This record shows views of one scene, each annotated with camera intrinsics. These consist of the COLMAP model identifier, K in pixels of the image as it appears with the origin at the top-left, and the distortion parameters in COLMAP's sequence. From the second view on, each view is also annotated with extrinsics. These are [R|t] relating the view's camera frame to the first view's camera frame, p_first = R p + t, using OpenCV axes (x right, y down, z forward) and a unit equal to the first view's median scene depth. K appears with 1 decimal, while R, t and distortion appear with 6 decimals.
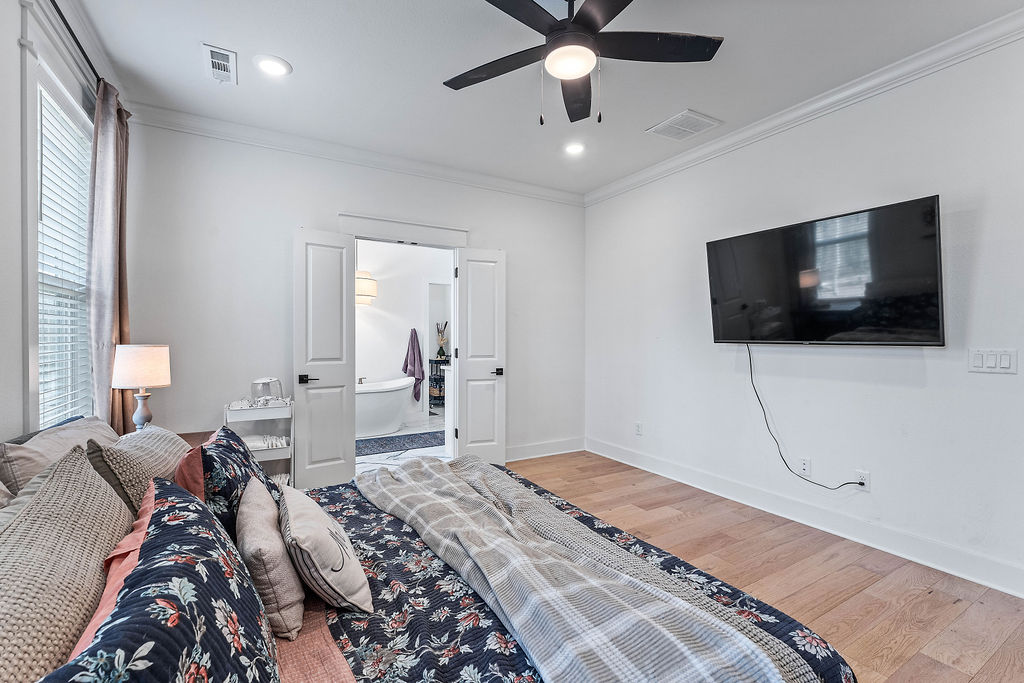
lens RADIAL K [[441.7, 0, 512.0], [0, 441.7, 341.5], [0, 0, 1]] dist [0.025956, 0.000062]
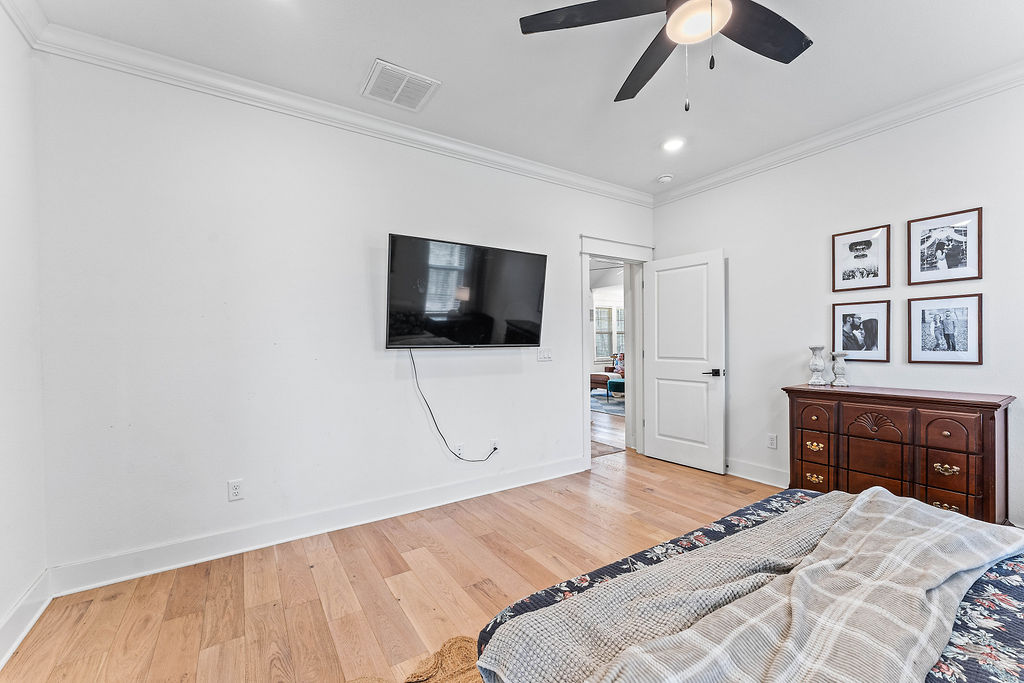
lens RADIAL K [[413.3, 0, 502.5], [0, 413.3, 335.5], [0, 0, 1]] dist [-0.000226, -0.000058]
pose [[-0.042224, 0.010750, 0.999050, -0.479282], [0.010344, 0.999893, -0.010322, -0.013508], [-0.999055, 0.009898, -0.042330, 1.011298]]
